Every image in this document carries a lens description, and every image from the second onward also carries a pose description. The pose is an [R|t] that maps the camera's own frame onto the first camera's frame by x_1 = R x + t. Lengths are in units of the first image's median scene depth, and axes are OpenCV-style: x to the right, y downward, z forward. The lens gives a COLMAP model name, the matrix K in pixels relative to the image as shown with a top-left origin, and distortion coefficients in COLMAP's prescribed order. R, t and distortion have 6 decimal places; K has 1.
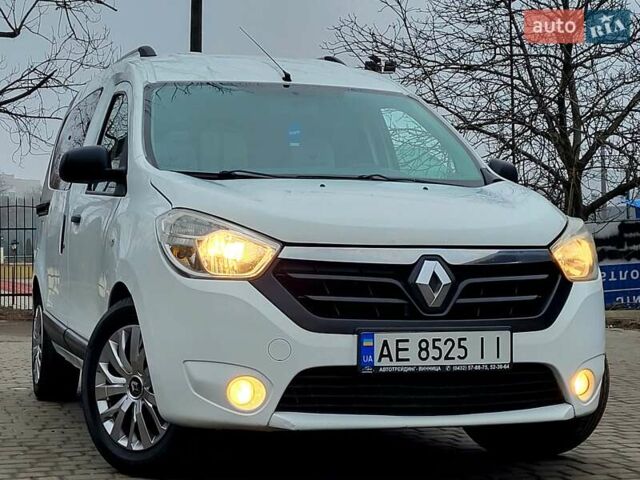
lens RADIAL K [[1335.5, 0, 320.0], [0, 1335.5, 240.0], [0, 0, 1]] dist [0.041985, -0.002844]
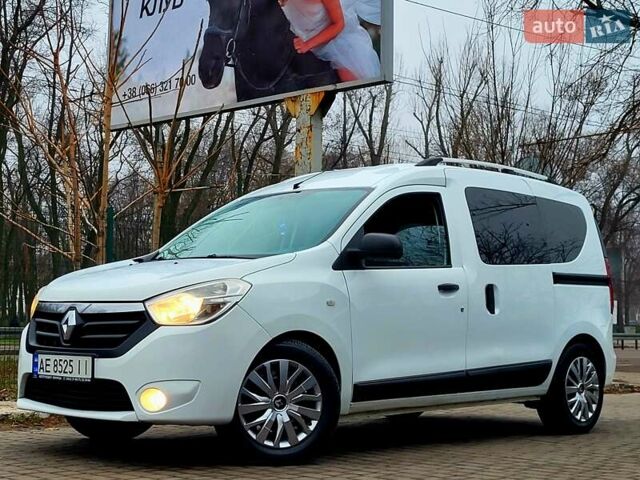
lens RADIAL K [[1090.7, 0, 311.1], [0, 1090.7, 239.4], [0, 0, 1]] dist [0.047440, 0.046218]
pose [[0.477796, -0.061125, -0.876342, 1.375460], [0.001492, 0.997631, -0.068772, 0.020950], [0.878469, 0.031551, 0.476756, 0.630200]]
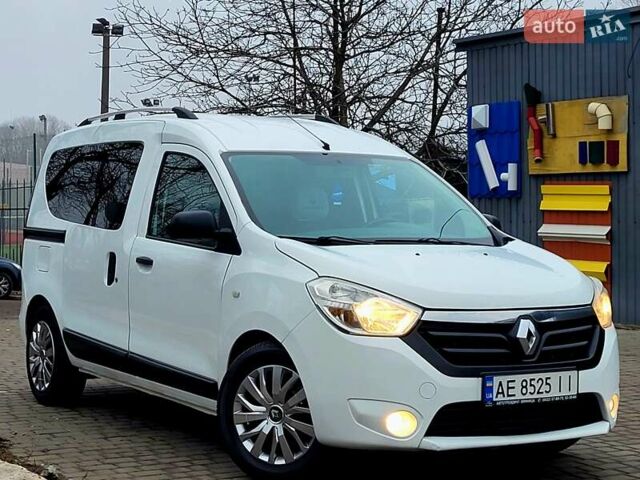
lens RADIAL K [[1335.5, 0, 320.0], [0, 1335.5, 240.0], [0, 0, 1]] dist [0.041985, -0.002844]
pose [[0.970659, 0.004273, 0.240422, -0.441548], [-0.013549, 0.999226, 0.036943, -0.111728], [-0.240078, -0.039116, 0.969965, -0.247859]]
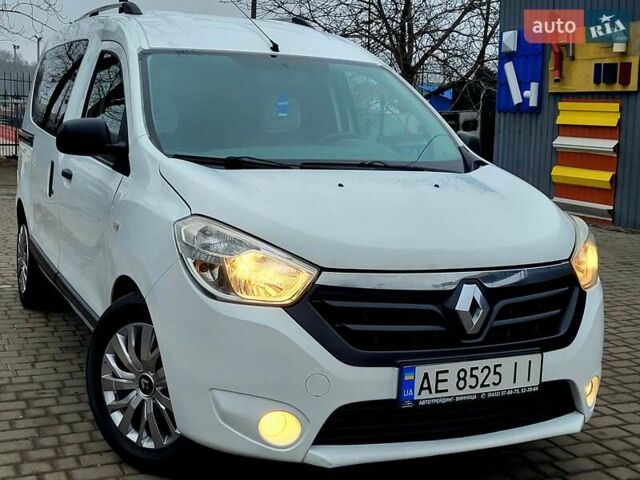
lens RADIAL K [[896.2, 0, 320.0], [0, 896.2, 240.0], [0, 0, 1]] dist [0.021517, 0.076300]
pose [[0.990726, 0.016597, 0.134857, -0.112305], [-0.037441, 0.987434, 0.153535, -0.112320], [-0.130614, -0.157160, 0.978898, 0.388726]]
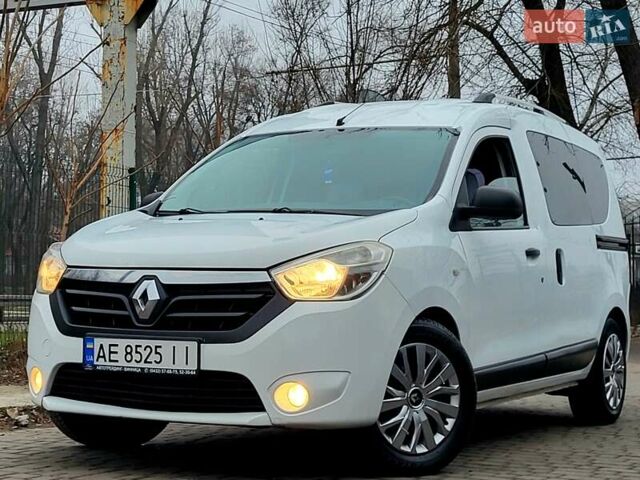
lens RADIAL K [[1335.5, 0, 320.0], [0, 1335.5, 240.0], [0, 0, 1]] dist [0.041985, -0.002844]
pose [[0.704858, -0.015174, -0.709186, 1.045978], [-0.005424, 0.999627, -0.026780, 0.010850], [0.709328, 0.022723, 0.704513, 0.266918]]
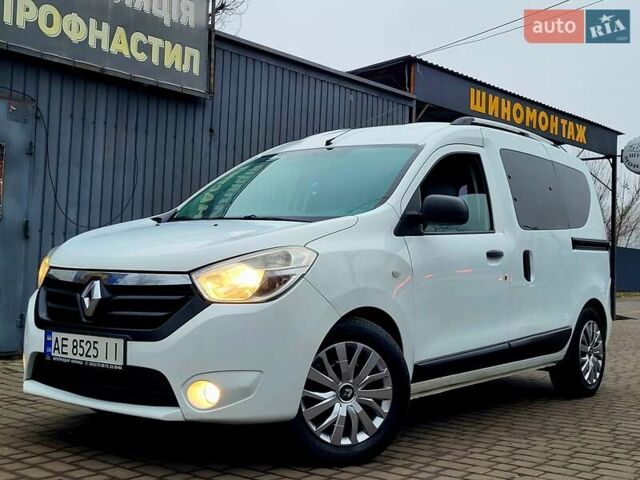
lens RADIAL K [[843.9, 0, 320.0], [0, 843.9, 240.0], [0, 0, 1]] dist [0.040685, 0.009921]
pose [[0.571317, -0.010703, -0.820659, 0.902762], [-0.011562, 0.999711, -0.021087, -0.009742], [0.820648, 0.021536, 0.571028, 0.708076]]
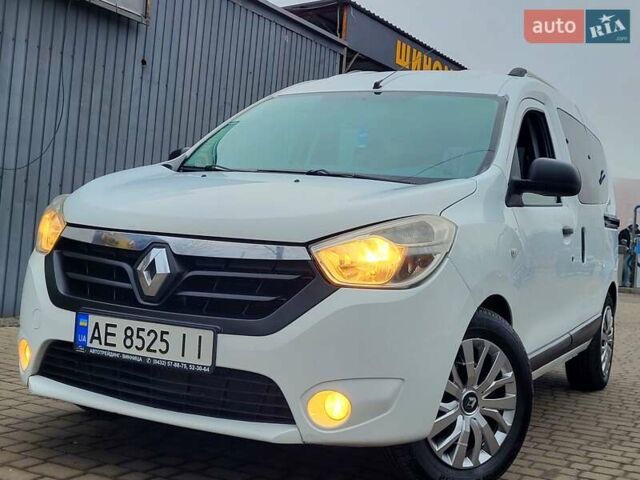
lens RADIAL K [[880.4, 0, 320.0], [0, 880.4, 240.0], [0, 0, 1]] dist [0.026323, -0.015578]
pose [[0.713836, 0.058706, -0.697848, 0.617134], [-0.061582, 0.997882, 0.020954, -0.011159], [0.697600, 0.028017, 0.715939, 0.627141]]
